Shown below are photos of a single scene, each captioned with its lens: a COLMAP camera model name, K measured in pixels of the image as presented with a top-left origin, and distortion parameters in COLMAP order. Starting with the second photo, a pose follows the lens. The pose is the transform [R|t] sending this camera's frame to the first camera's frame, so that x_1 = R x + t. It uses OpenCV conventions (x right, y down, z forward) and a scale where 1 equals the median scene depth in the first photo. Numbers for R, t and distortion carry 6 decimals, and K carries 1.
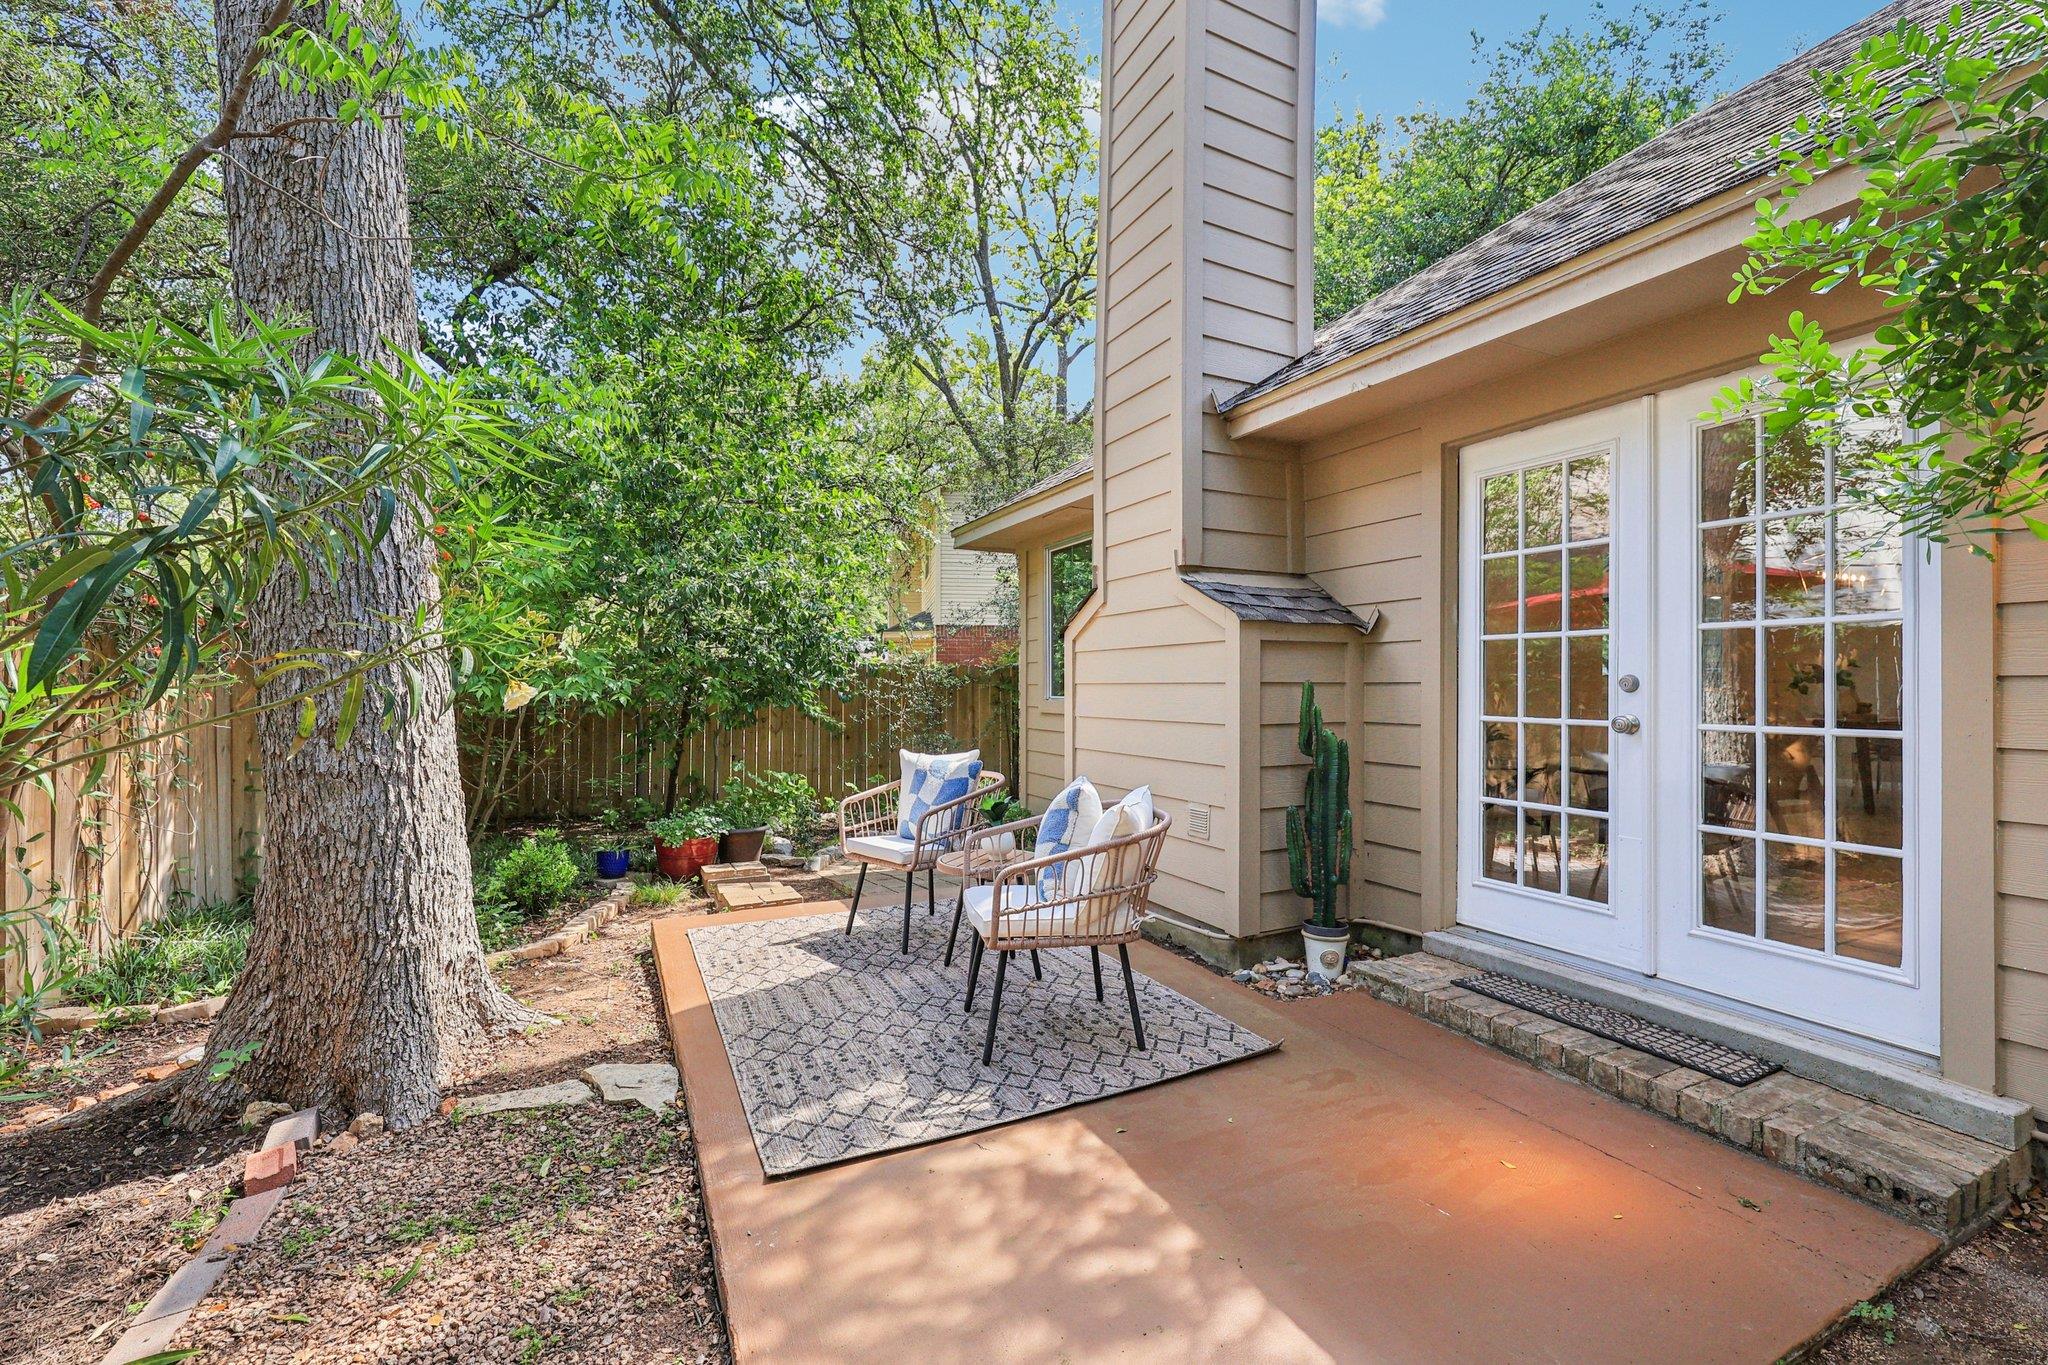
lens RADIAL K [[868.7, 0, 1027.4], [0, 868.7, 684.4], [0, 0, 1]] dist [-0.004144, 0.001415]
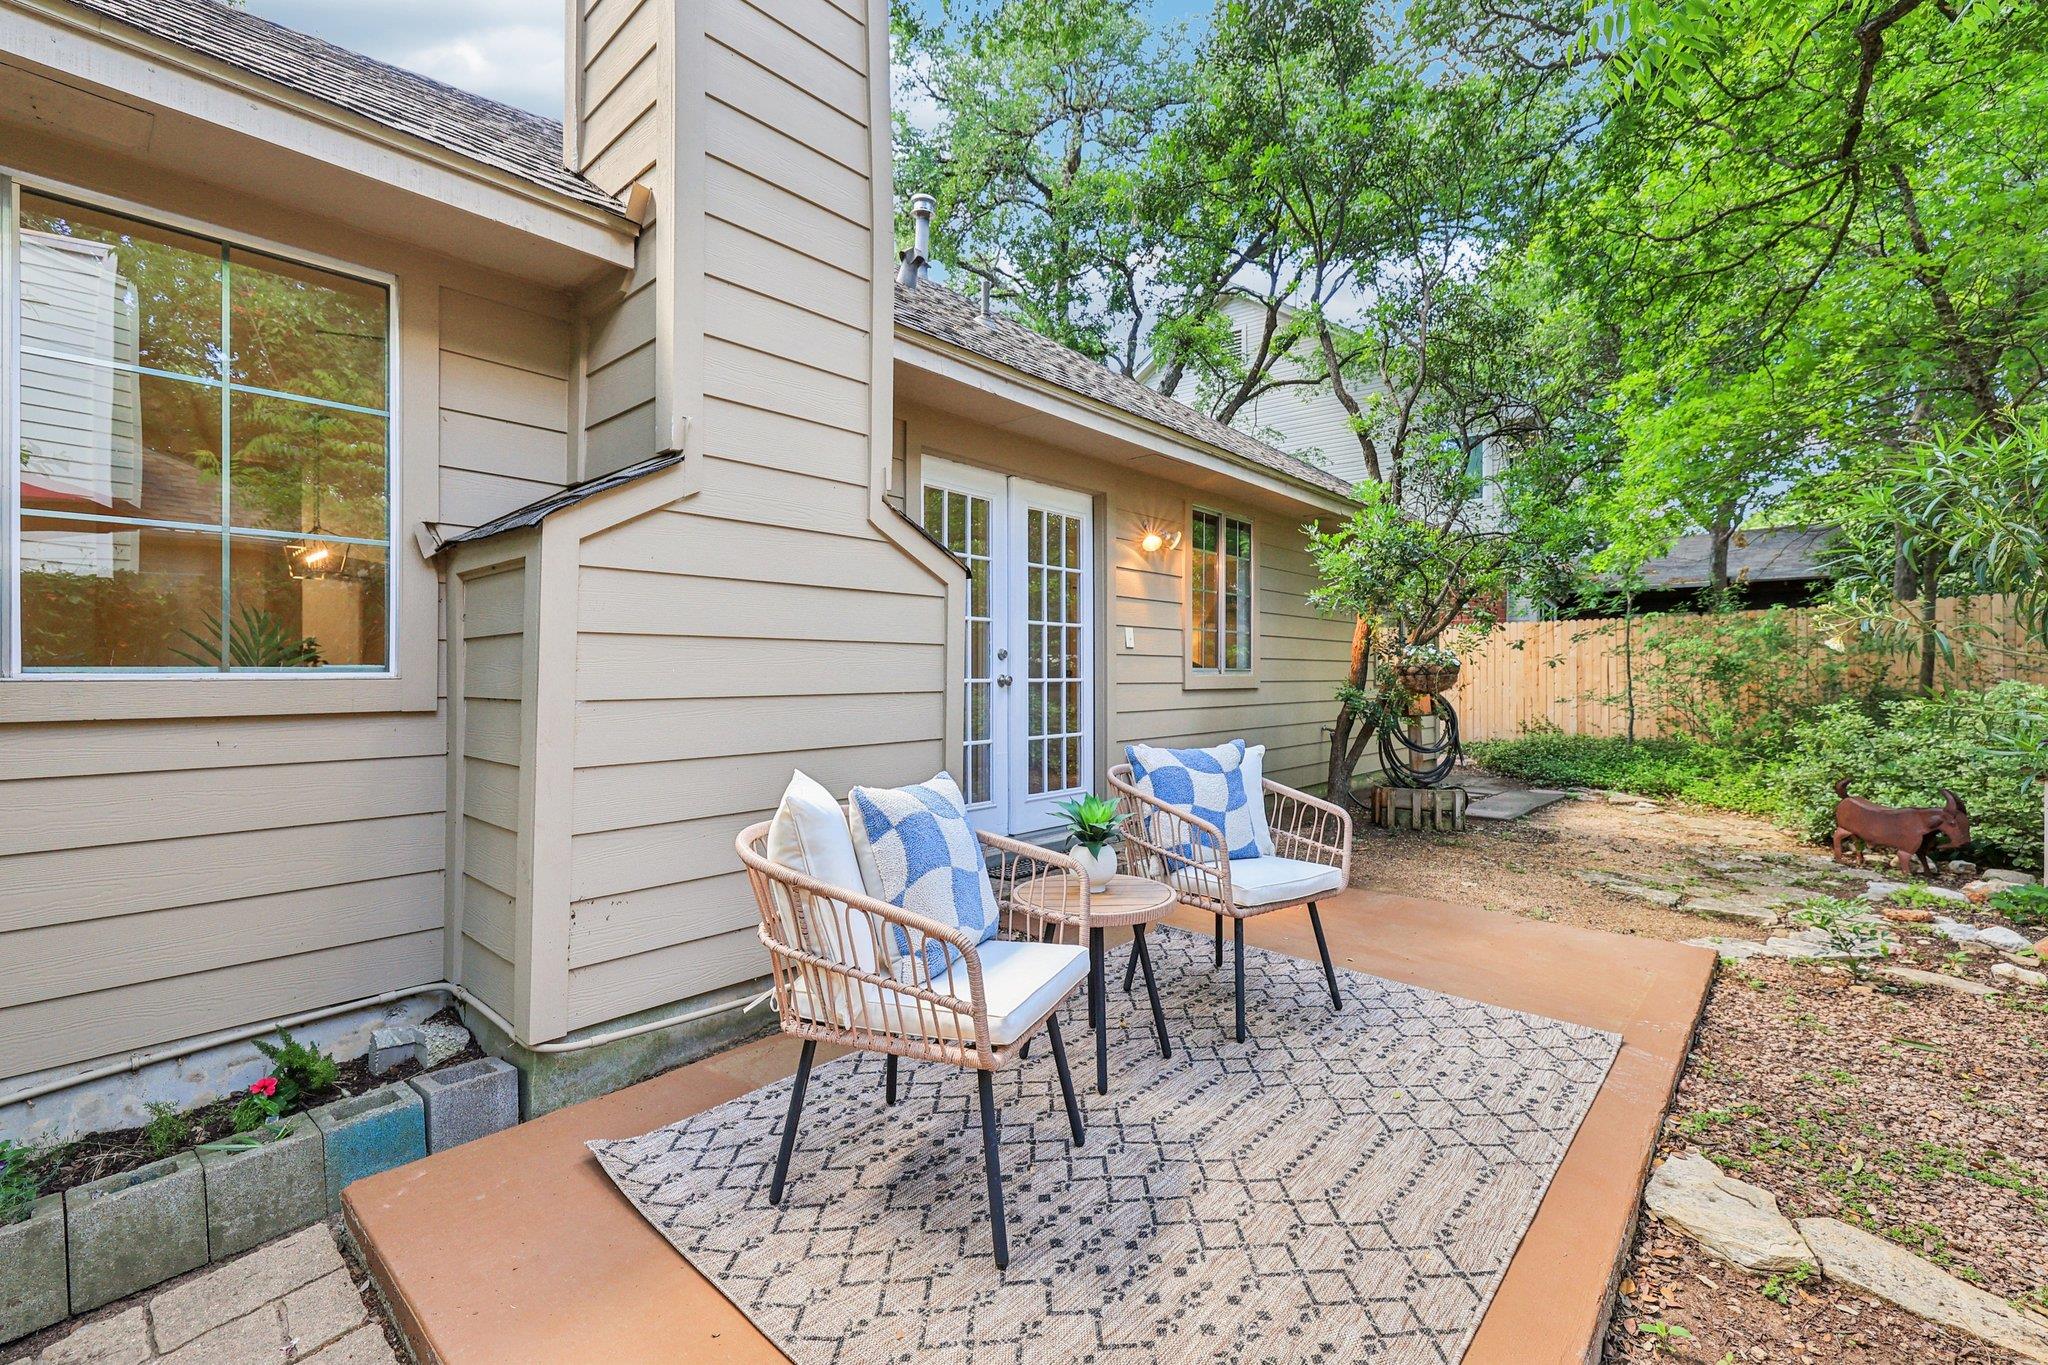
lens RADIAL K [[868.7, 0, 1021.2], [0, 868.7, 676.2], [0, 0, 1]] dist [-0.004144, 0.001415]
pose [[-0.370194, -0.003240, 0.928949, -0.816878], [0.001031, 0.999992, 0.003899, 0.034098], [-0.928954, 0.002401, -0.370188, 1.633271]]
